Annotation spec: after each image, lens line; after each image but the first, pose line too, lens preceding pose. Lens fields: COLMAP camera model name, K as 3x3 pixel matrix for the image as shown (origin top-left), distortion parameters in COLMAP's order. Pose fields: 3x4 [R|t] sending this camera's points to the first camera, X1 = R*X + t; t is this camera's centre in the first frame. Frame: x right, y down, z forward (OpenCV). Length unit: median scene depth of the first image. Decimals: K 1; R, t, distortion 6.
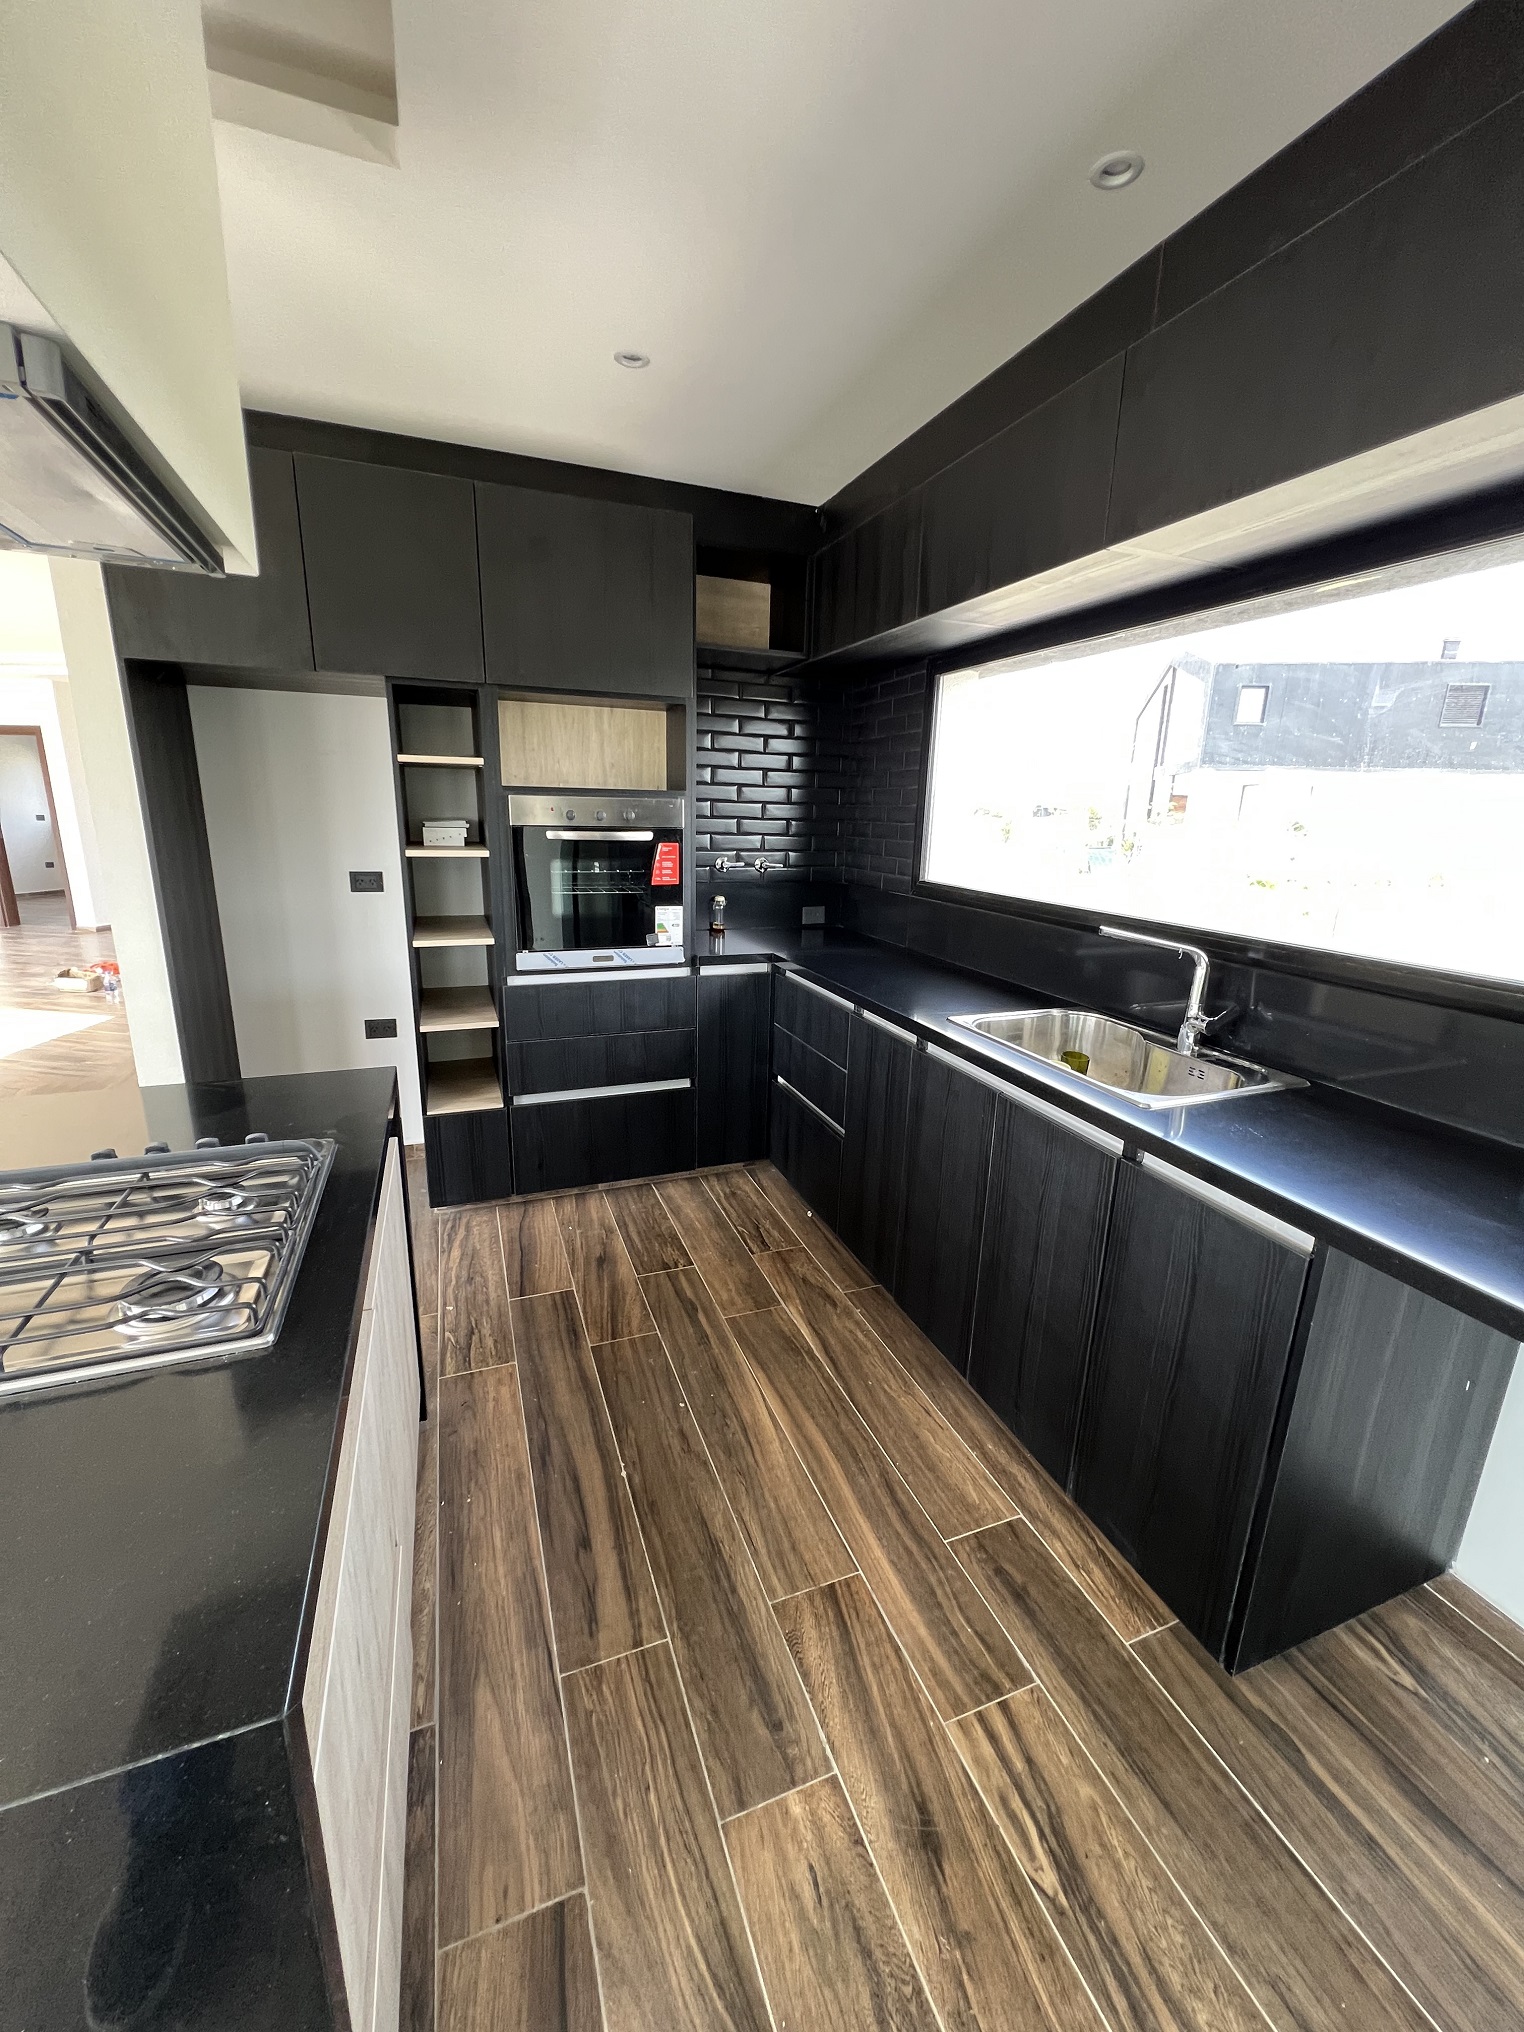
lens RADIAL K [[814.2, 0, 764.7], [0, 814.2, 1014.3], [0, 0, 1]] dist [-0.003206, 0.000180]
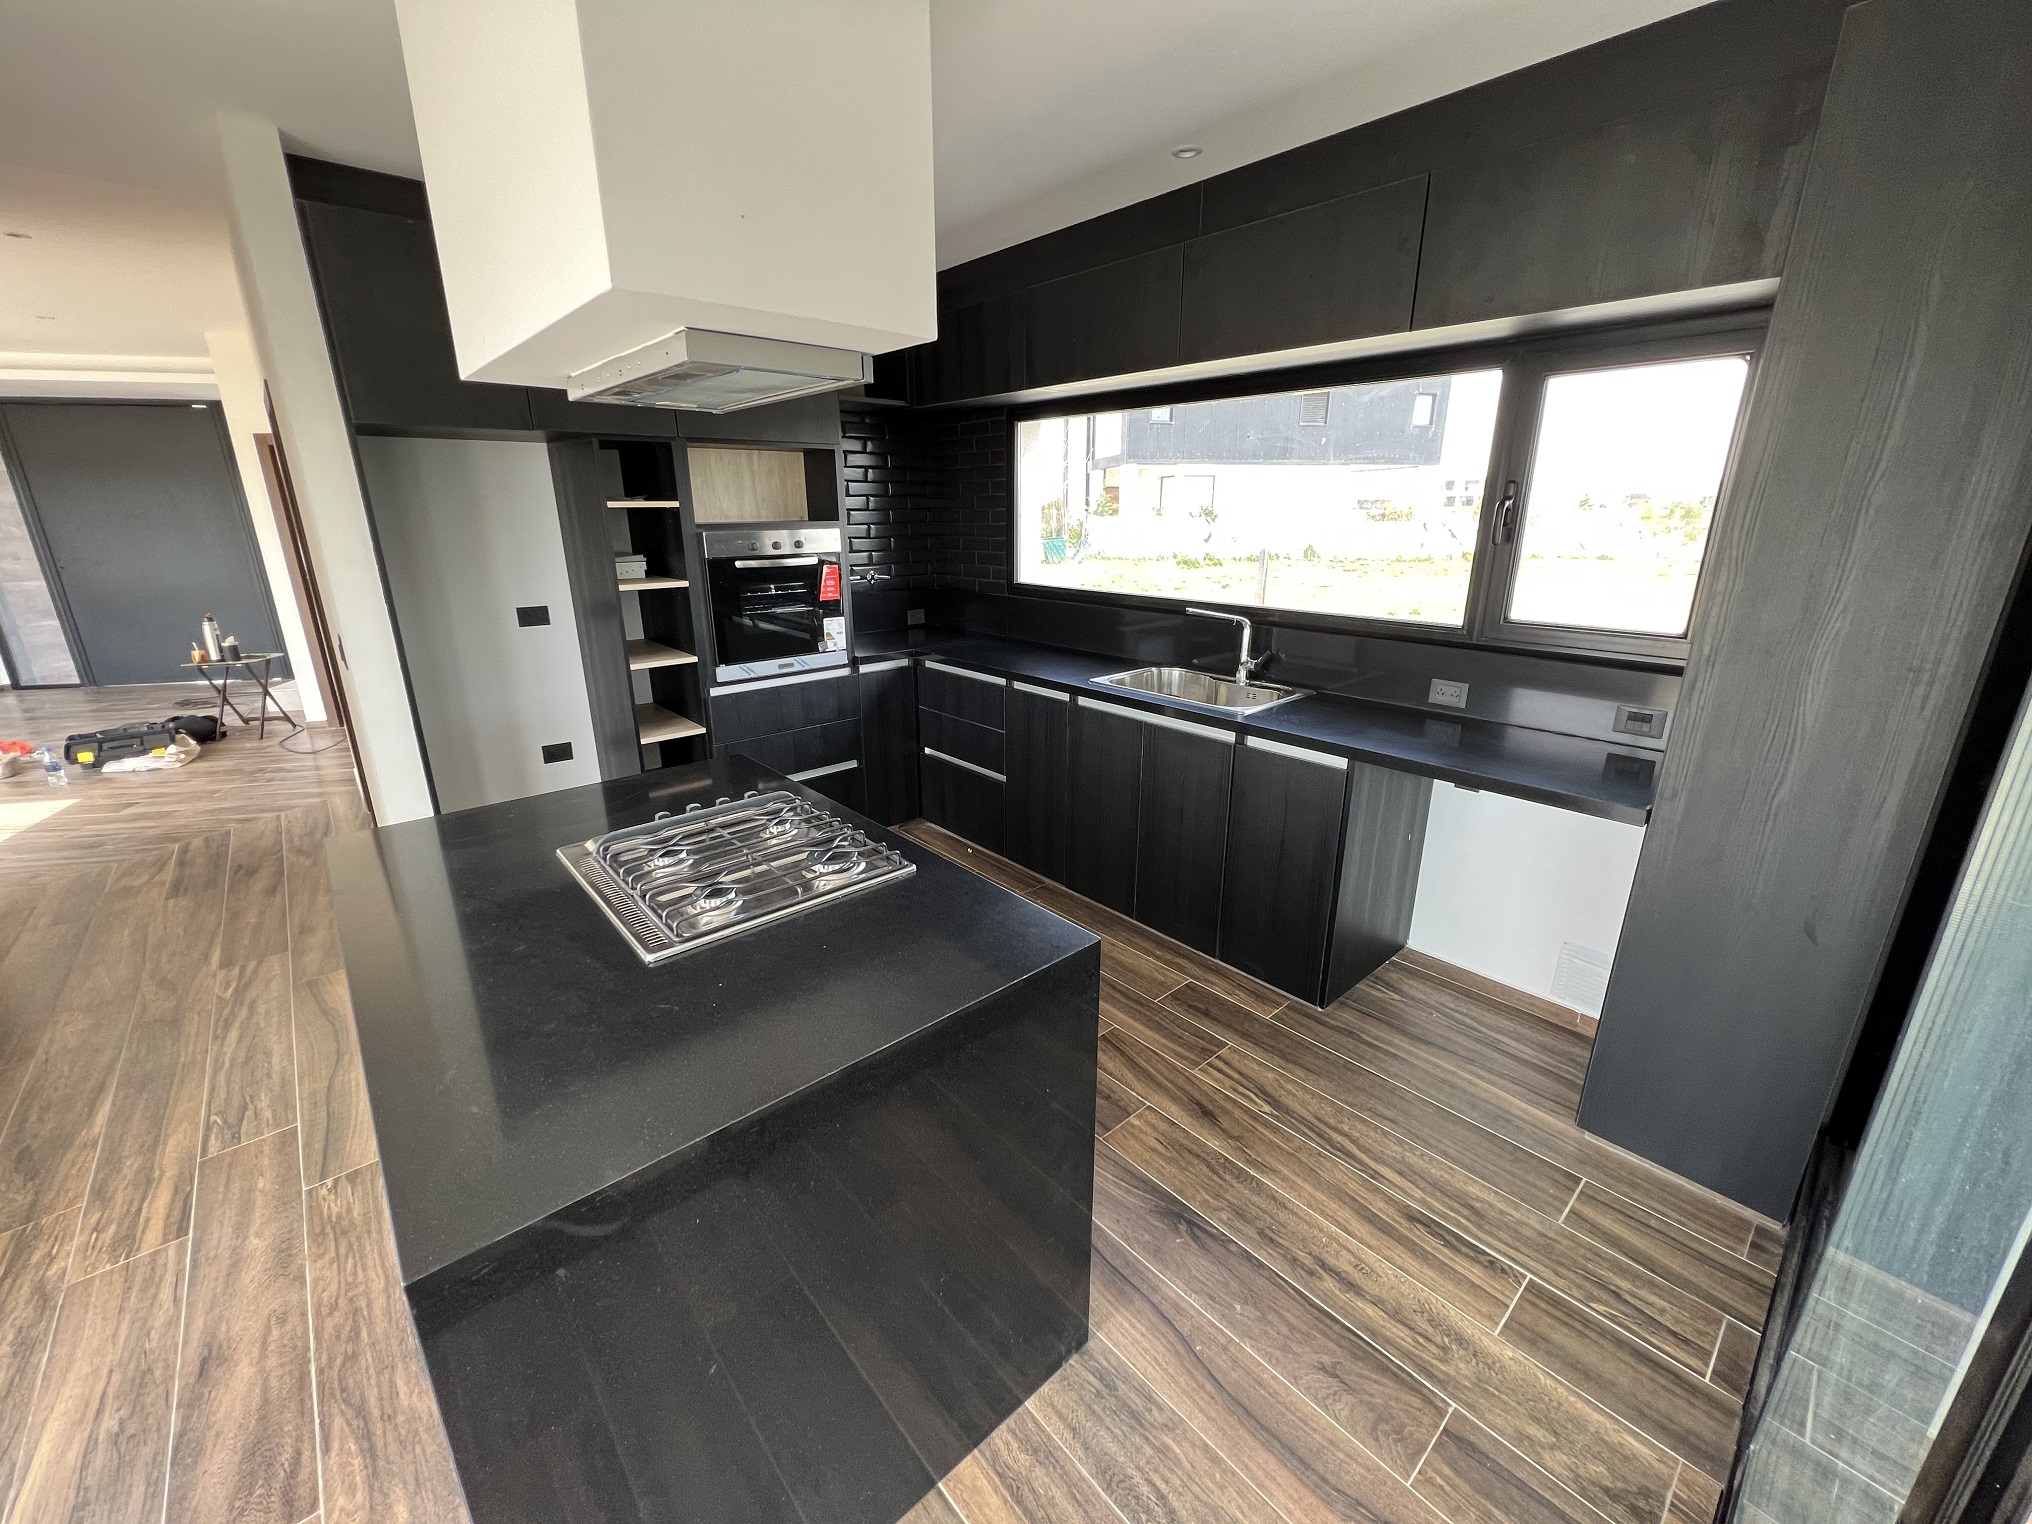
lens RADIAL K [[814.4, 0, 1012.9], [0, 814.4, 755.4], [0, 0, 1]] dist [-0.003610, 0.000657]
pose [[0.937359, -0.130158, 0.323137, -0.341171], [0.113213, 0.991046, 0.070779, 0.017148], [-0.329456, -0.029762, 0.943702, -0.278319]]
